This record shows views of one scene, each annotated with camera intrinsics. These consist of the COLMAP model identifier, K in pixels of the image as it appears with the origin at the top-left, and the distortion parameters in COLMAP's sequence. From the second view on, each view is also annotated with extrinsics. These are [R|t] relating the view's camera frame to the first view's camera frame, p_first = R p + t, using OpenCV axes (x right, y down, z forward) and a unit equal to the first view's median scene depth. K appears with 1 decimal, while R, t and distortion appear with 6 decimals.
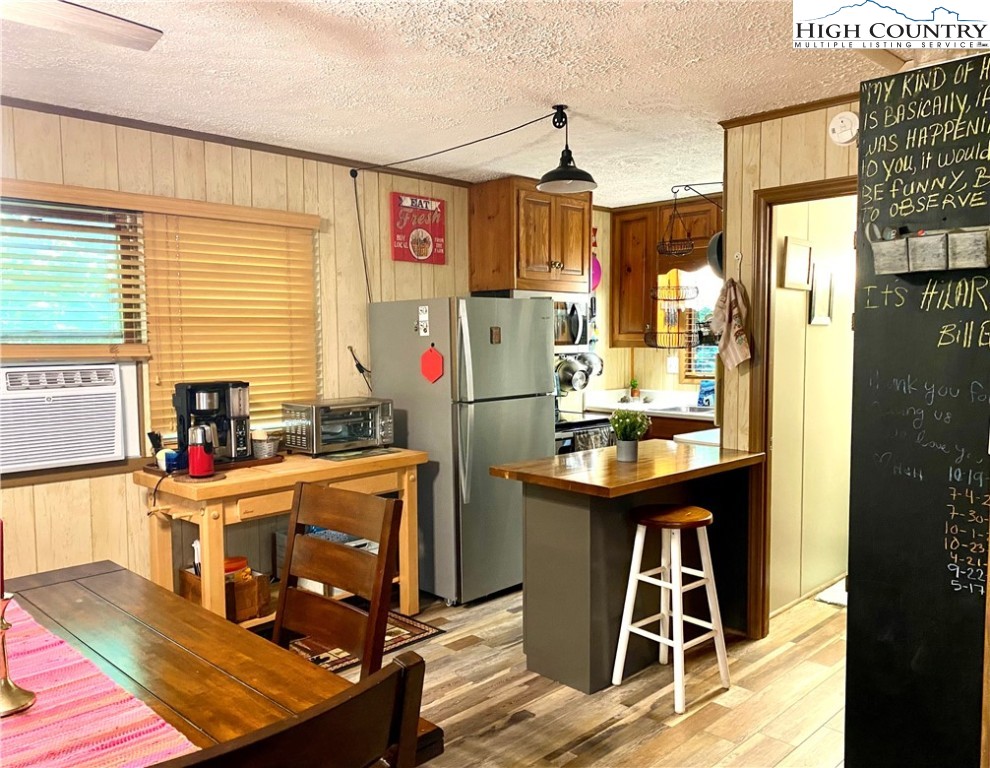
lens RADIAL K [[783.9, 0, 497.9], [0, 783.9, 385.7], [0, 0, 1]] dist [0.009528, -0.003093]
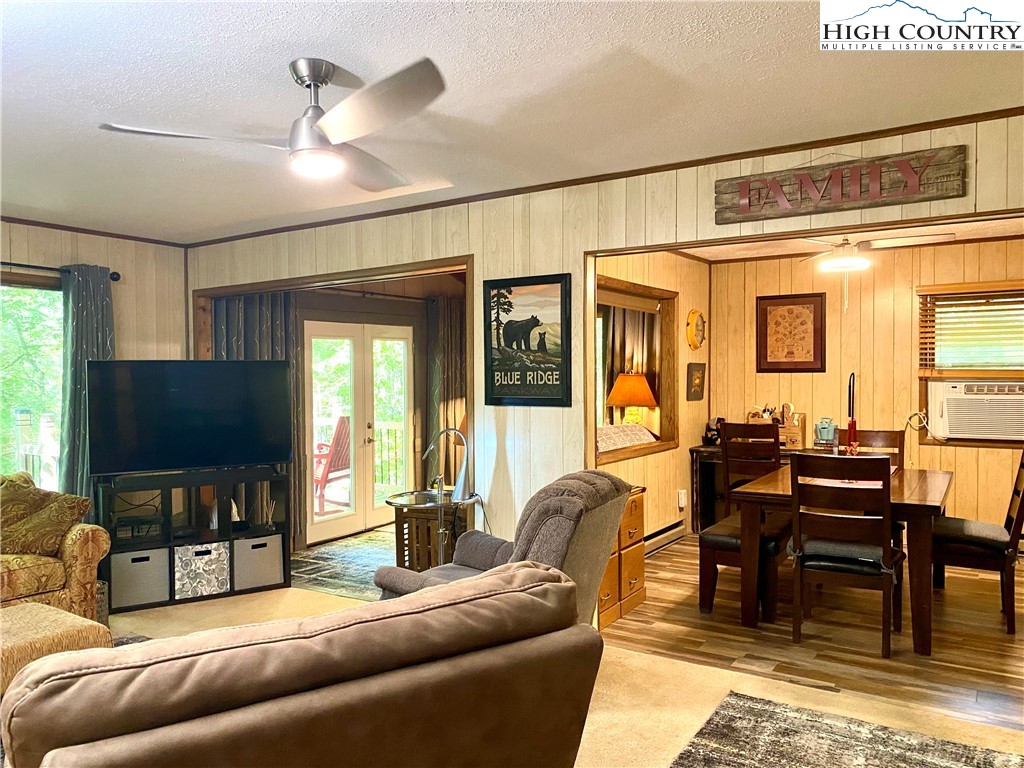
lens RADIAL K [[778.7, 0, 508.1], [0, 778.7, 386.9], [0, 0, 1]] dist [0.033009, -0.041742]
pose [[0.210818, 0.023736, -0.977237, 0.865222], [-0.062001, 0.998017, 0.010866, 0.032009], [0.975557, 0.058299, 0.211871, -0.408548]]
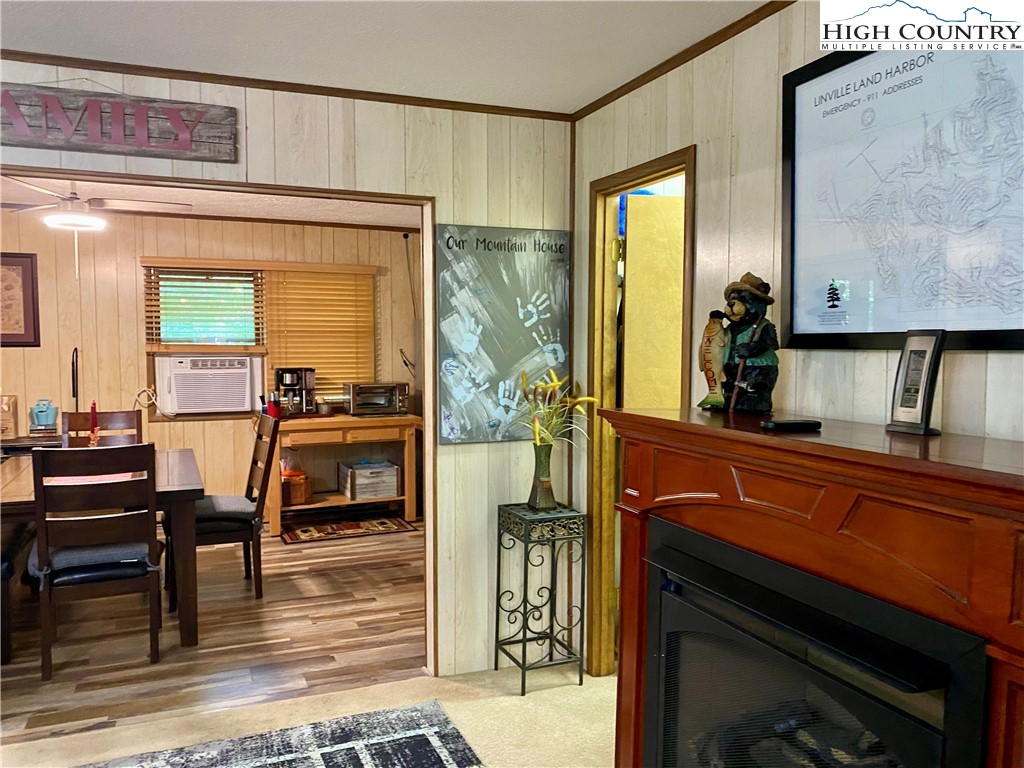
lens RADIAL K [[778.7, 0, 504.2], [0, 778.7, 388.8], [0, 0, 1]] dist [0.033009, -0.041742]
pose [[0.920759, 0.029834, -0.388990, 0.714442], [-0.033317, 0.999442, -0.002210, 0.029018], [0.388707, 0.014995, 0.921239, -0.389303]]
